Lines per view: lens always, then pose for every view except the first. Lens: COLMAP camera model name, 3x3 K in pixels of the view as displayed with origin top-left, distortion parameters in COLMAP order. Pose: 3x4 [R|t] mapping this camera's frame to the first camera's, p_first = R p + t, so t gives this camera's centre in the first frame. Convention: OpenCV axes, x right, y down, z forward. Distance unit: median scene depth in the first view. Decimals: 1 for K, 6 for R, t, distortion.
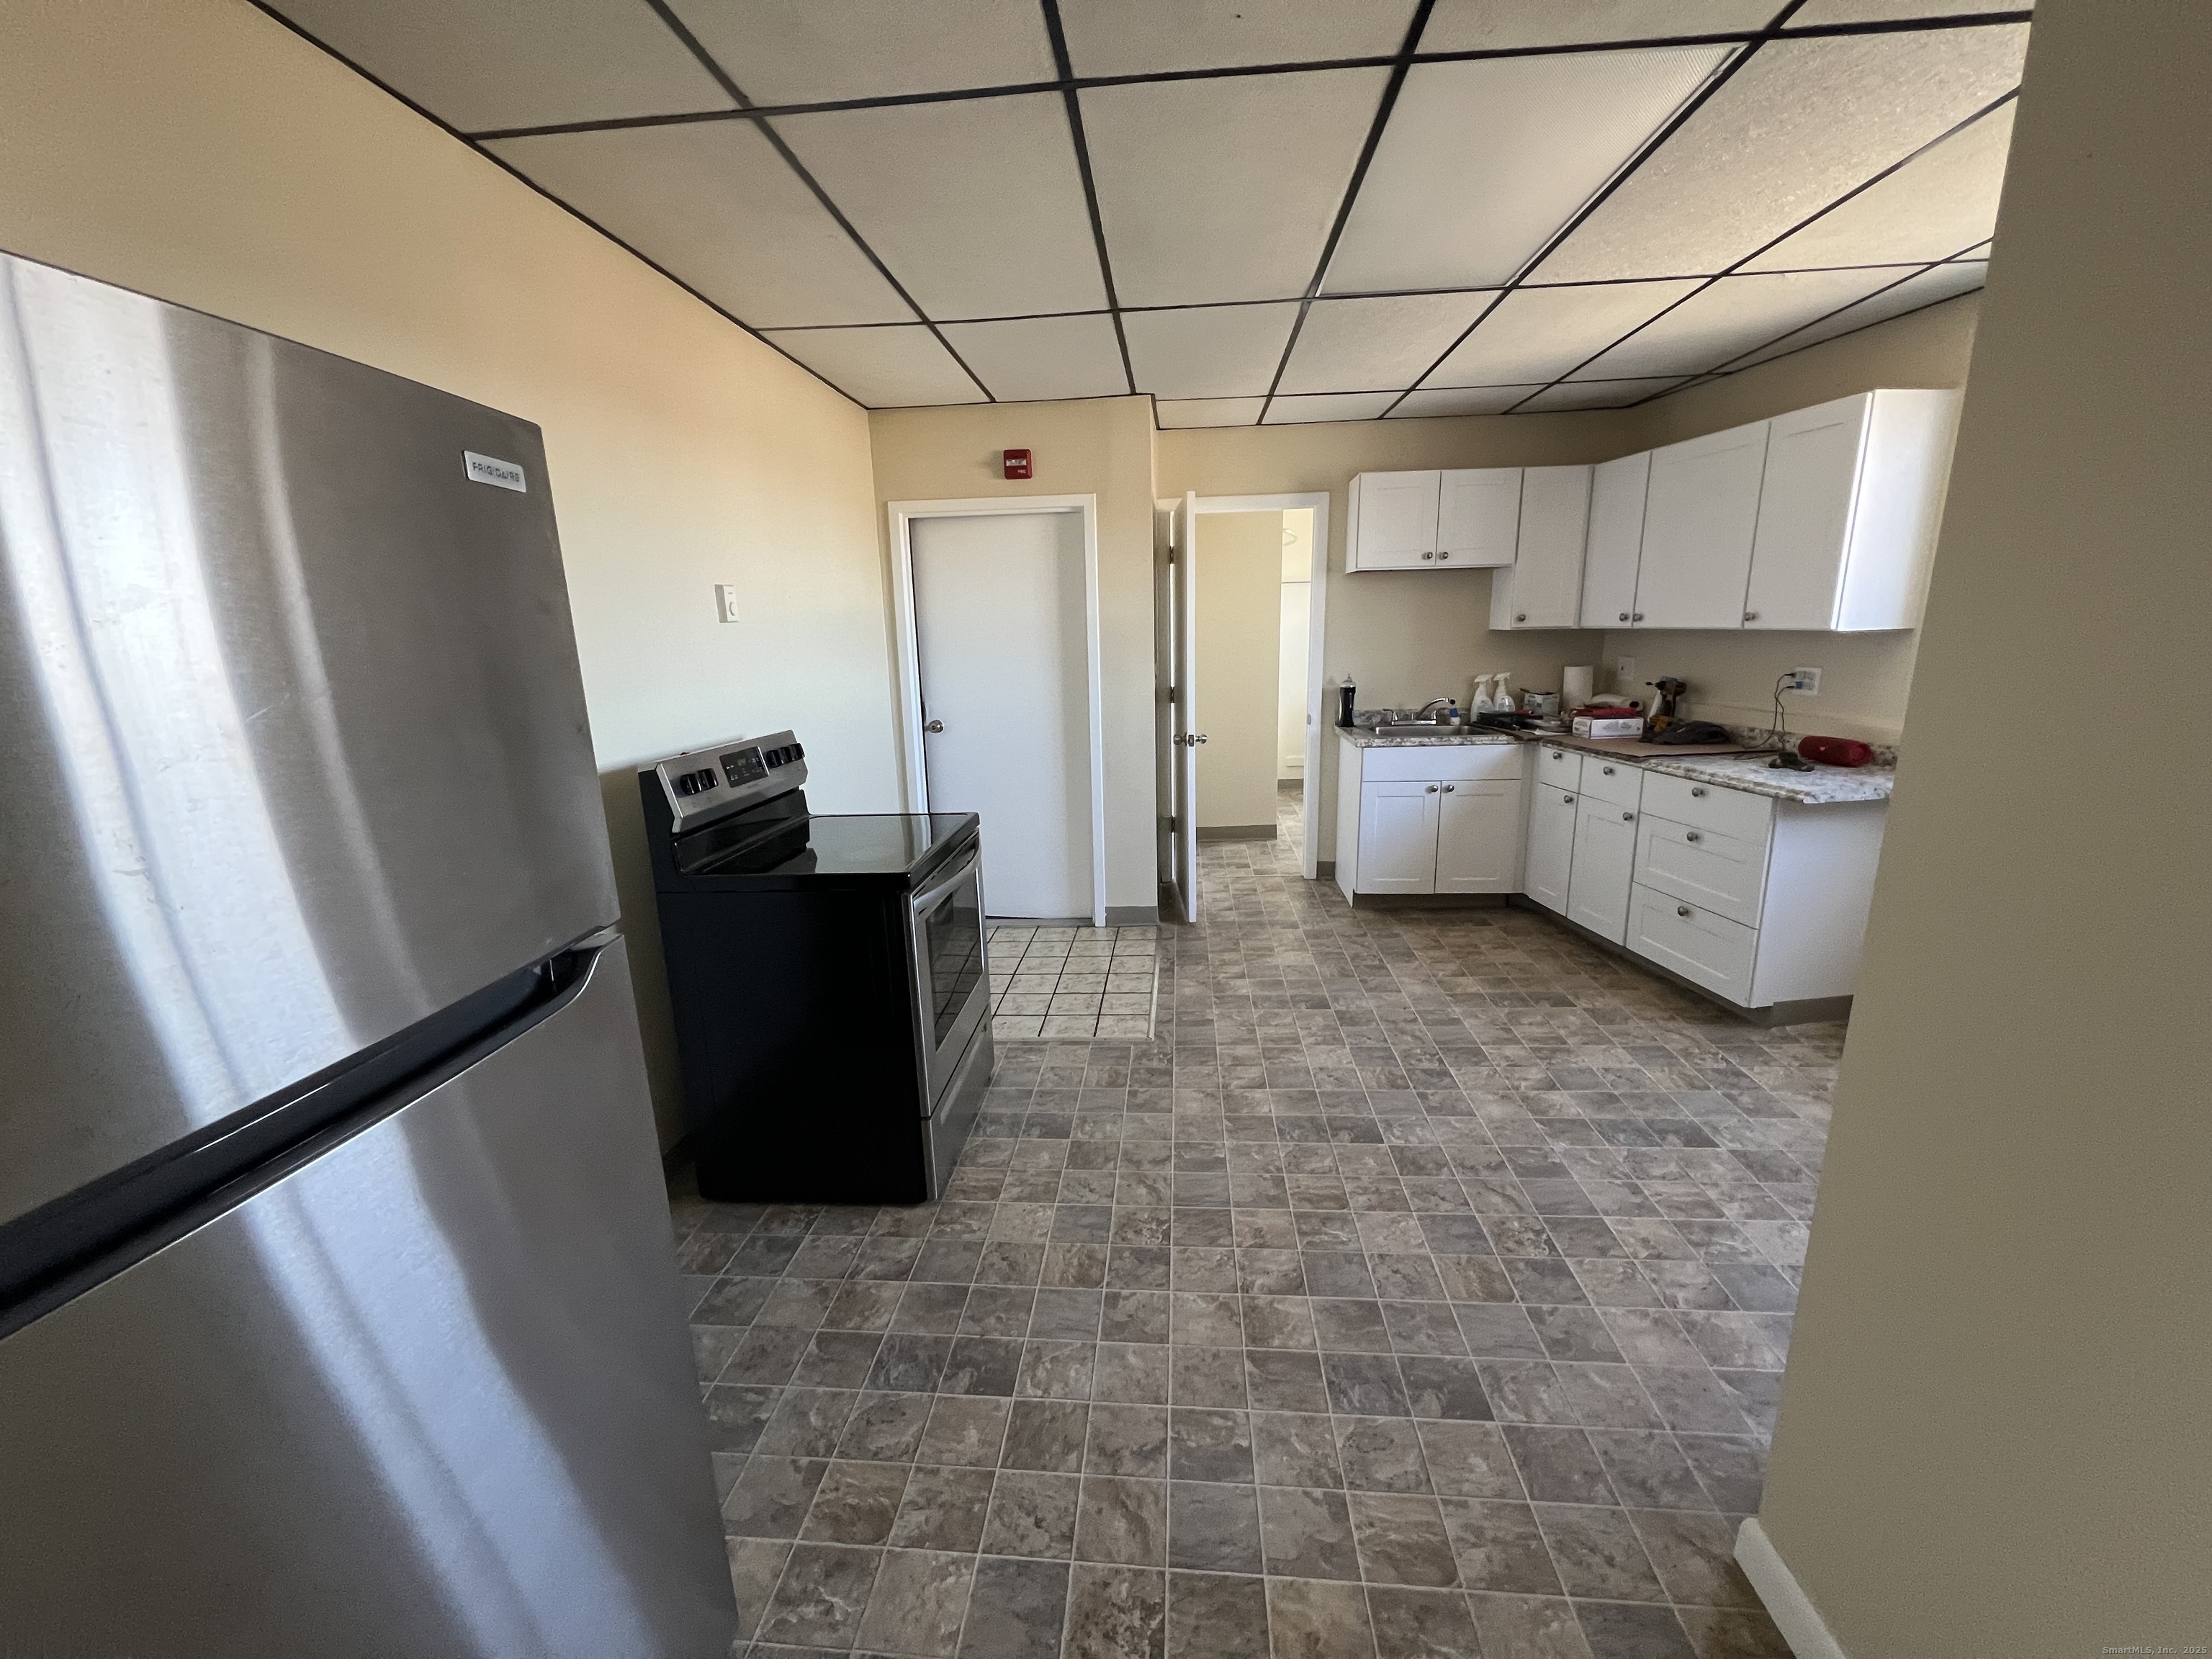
lens RADIAL K [[889.5, 0, 1103.3], [0, 889.5, 817.5], [0, 0, 1]] dist [-0.000455, 0.000117]
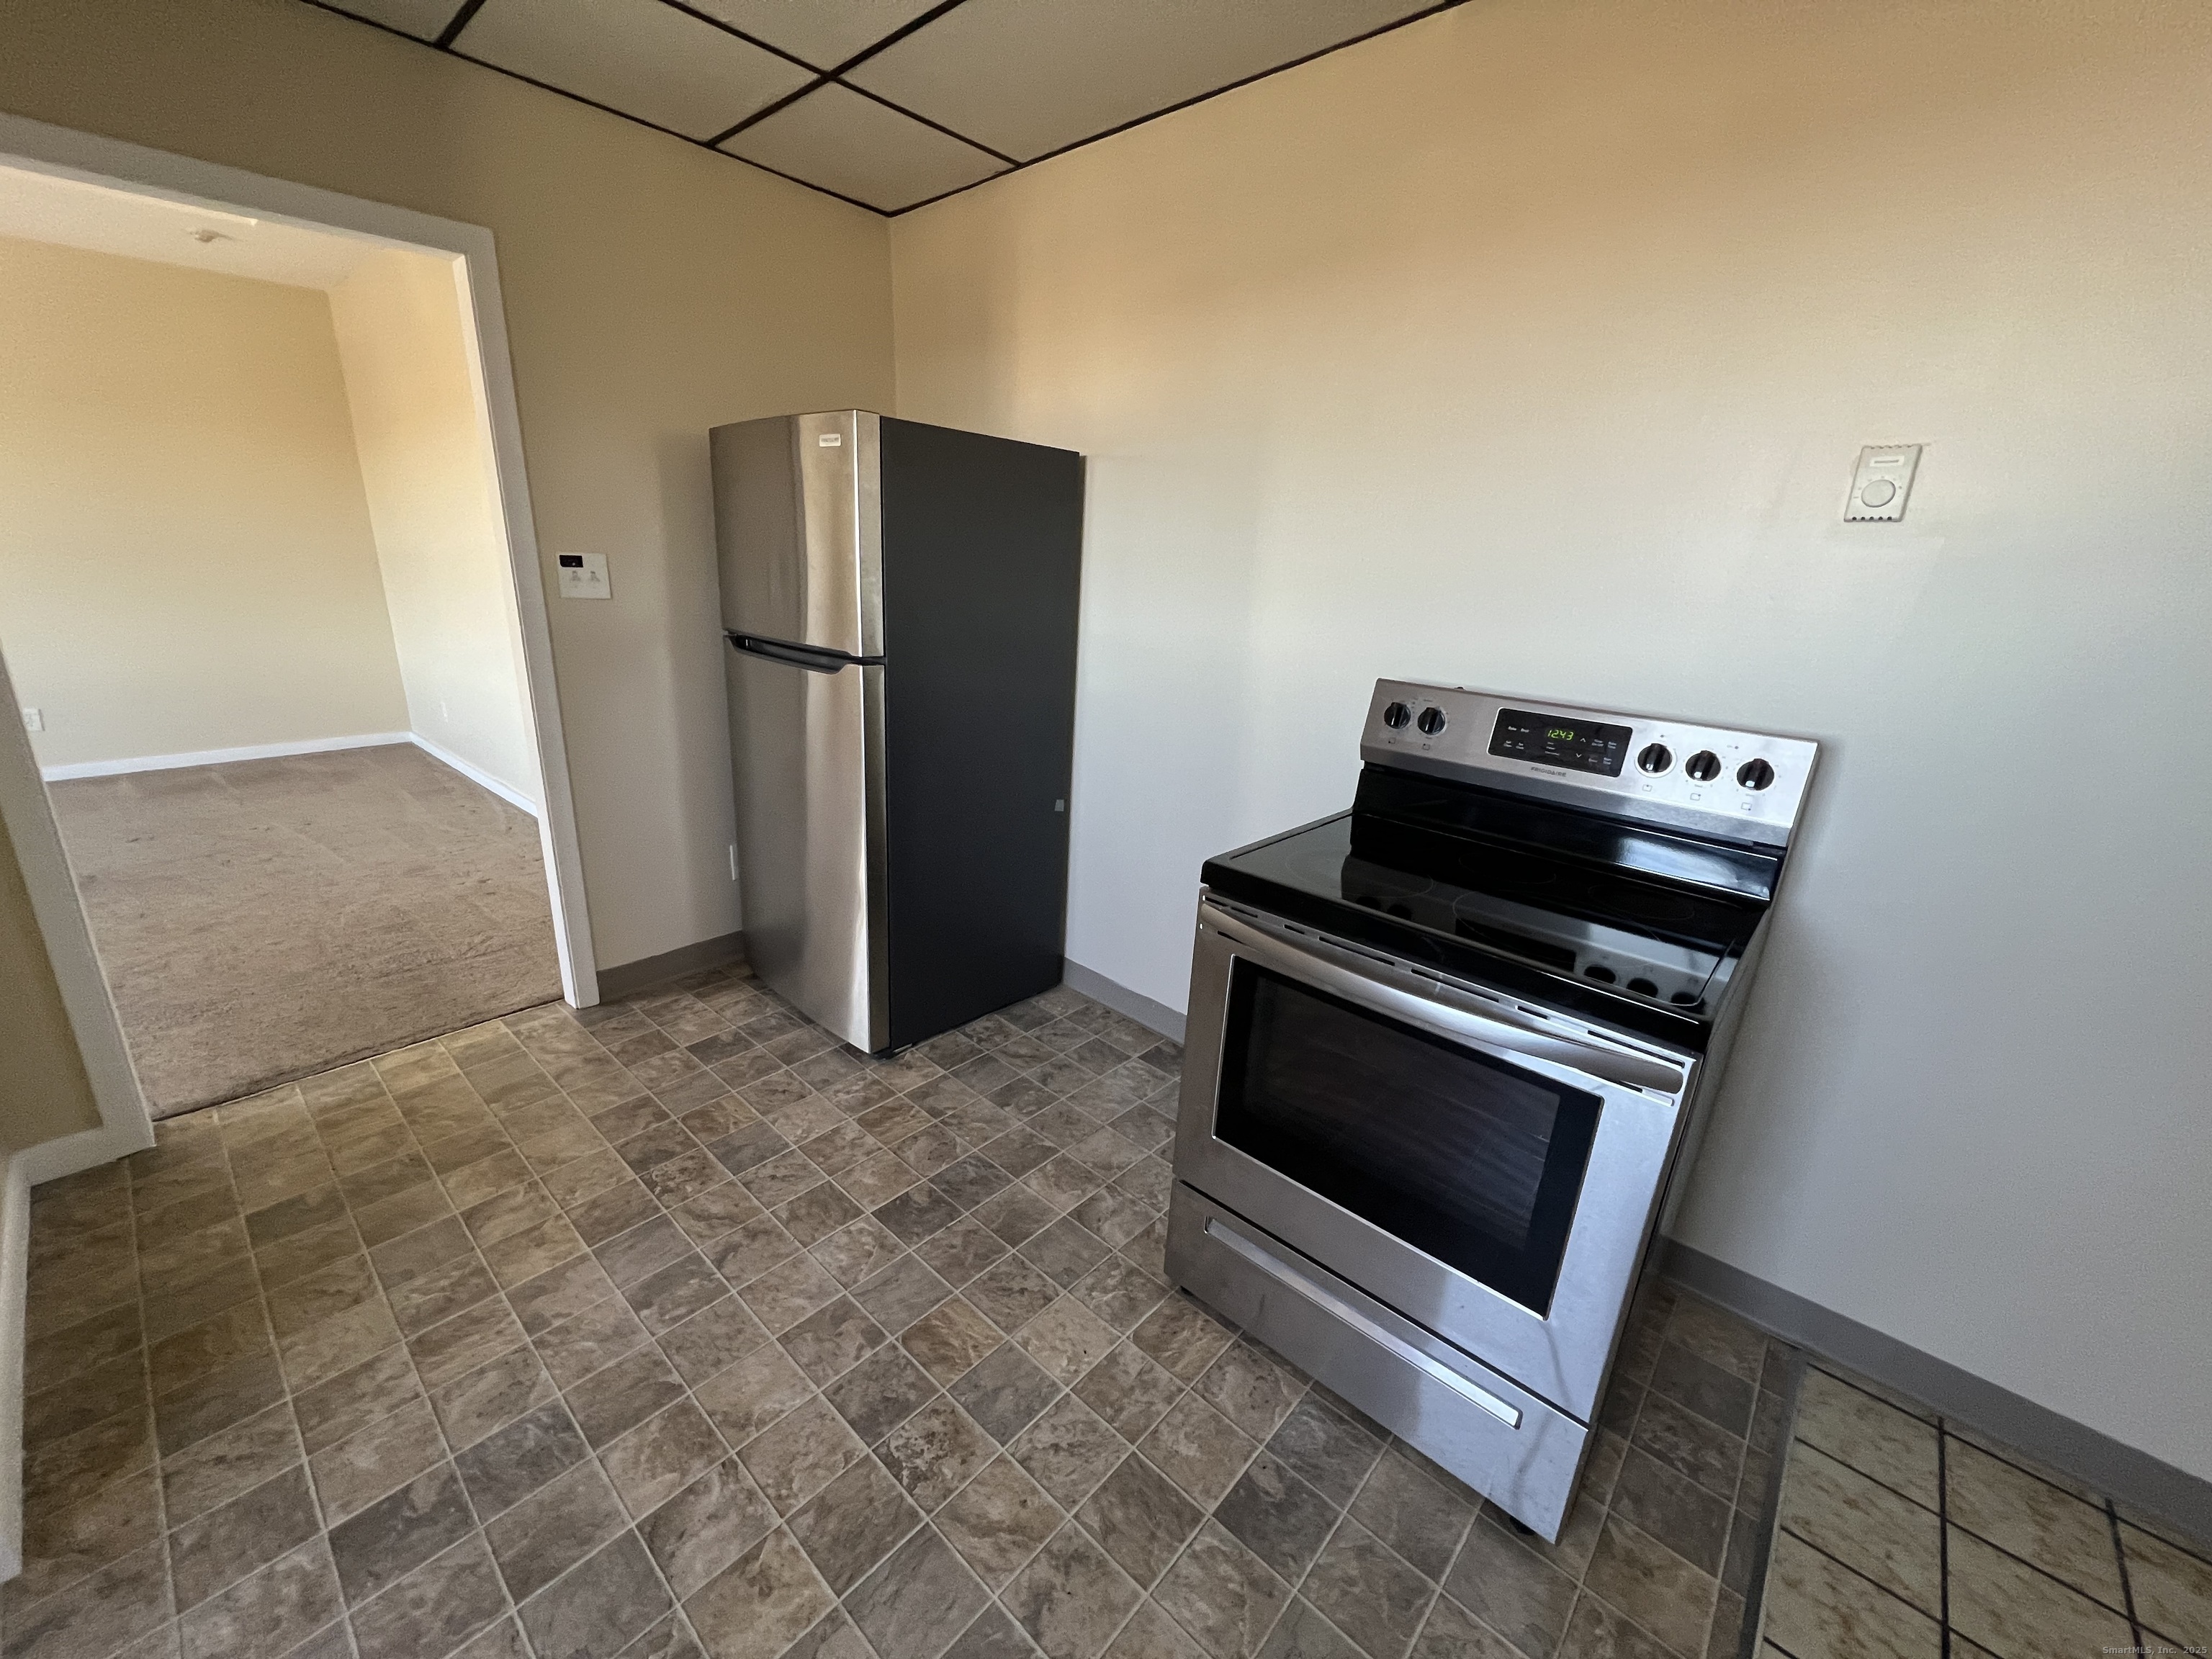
lens RADIAL K [[889.5, 0, 1103.3], [0, 889.5, 817.5], [0, 0, 1]] dist [-0.000455, 0.000117]
pose [[-0.604132, 0.223056, -0.765030, 0.433088], [-0.196496, 0.888685, 0.414280, -0.290108], [0.772278, 0.400605, -0.493054, 1.470345]]
